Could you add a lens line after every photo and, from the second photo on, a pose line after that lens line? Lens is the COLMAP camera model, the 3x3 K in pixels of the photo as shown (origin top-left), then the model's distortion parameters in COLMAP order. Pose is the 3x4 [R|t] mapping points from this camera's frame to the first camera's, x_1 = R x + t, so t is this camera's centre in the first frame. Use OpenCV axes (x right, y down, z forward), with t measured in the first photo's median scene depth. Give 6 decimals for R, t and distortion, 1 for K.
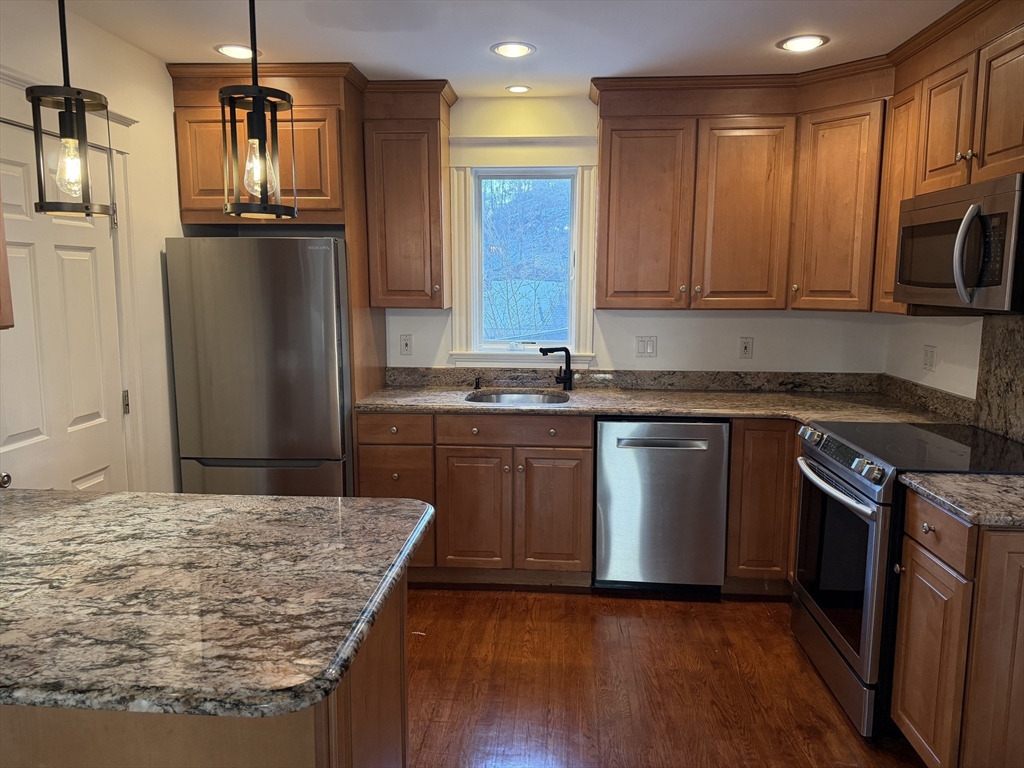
lens RADIAL K [[724.6, 0, 510.7], [0, 724.6, 375.0], [0, 0, 1]] dist [0.057070, -0.069886]
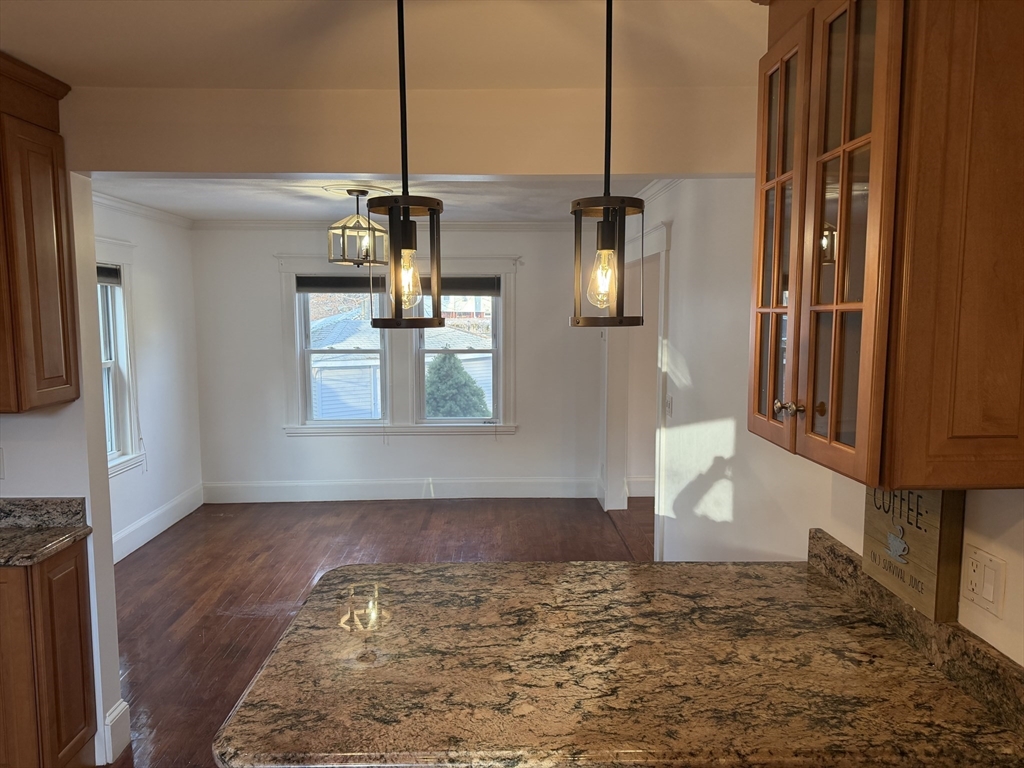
lens RADIAL K [[720.0, 0, 510.2], [0, 720.0, 387.3], [0, 0, 1]] dist [0.060646, -0.070885]
pose [[-0.995224, 0.008865, -0.097210, -0.251577], [-0.014122, 0.972315, 0.233247, -0.236504], [0.096586, 0.233506, -0.967546, 1.268147]]
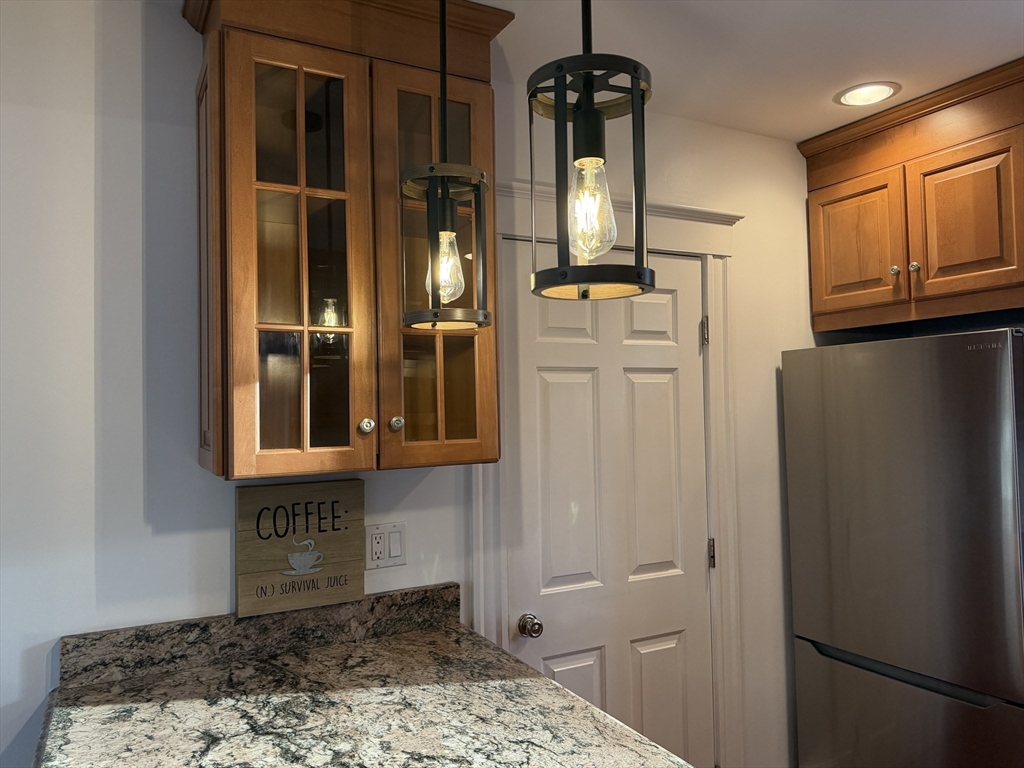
lens RADIAL K [[732.7, 0, 512.0], [0, 732.7, 384.0], [0, 0, 1]] dist [0.053867, -0.075536]
pose [[0.542648, -0.040822, -0.838967, 0.060136], [-0.088727, 0.990444, -0.105582, -0.052995], [0.835261, 0.131733, 0.533841, 0.433499]]
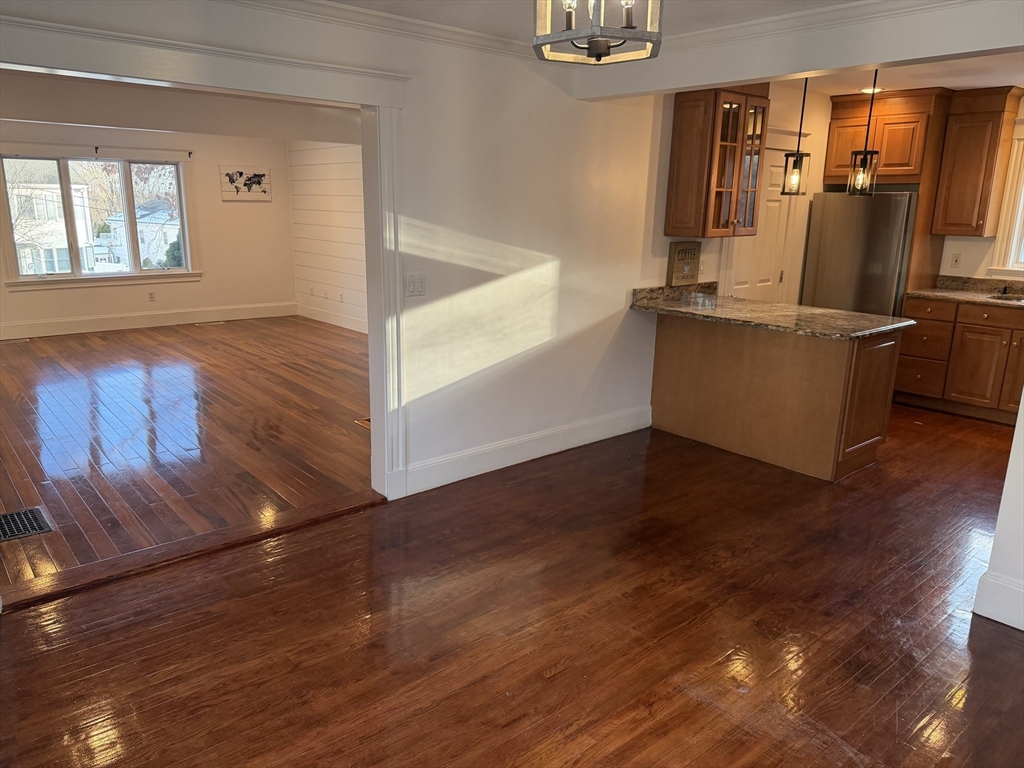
lens RADIAL K [[720.0, 0, 510.2], [0, 720.0, 387.3], [0, 0, 1]] dist [0.060646, -0.070885]
pose [[0.706431, 0.184427, -0.683332, 0.473565], [-0.105265, 0.982094, 0.156237, 0.127447], [0.699911, -0.038439, 0.713195, -1.224547]]
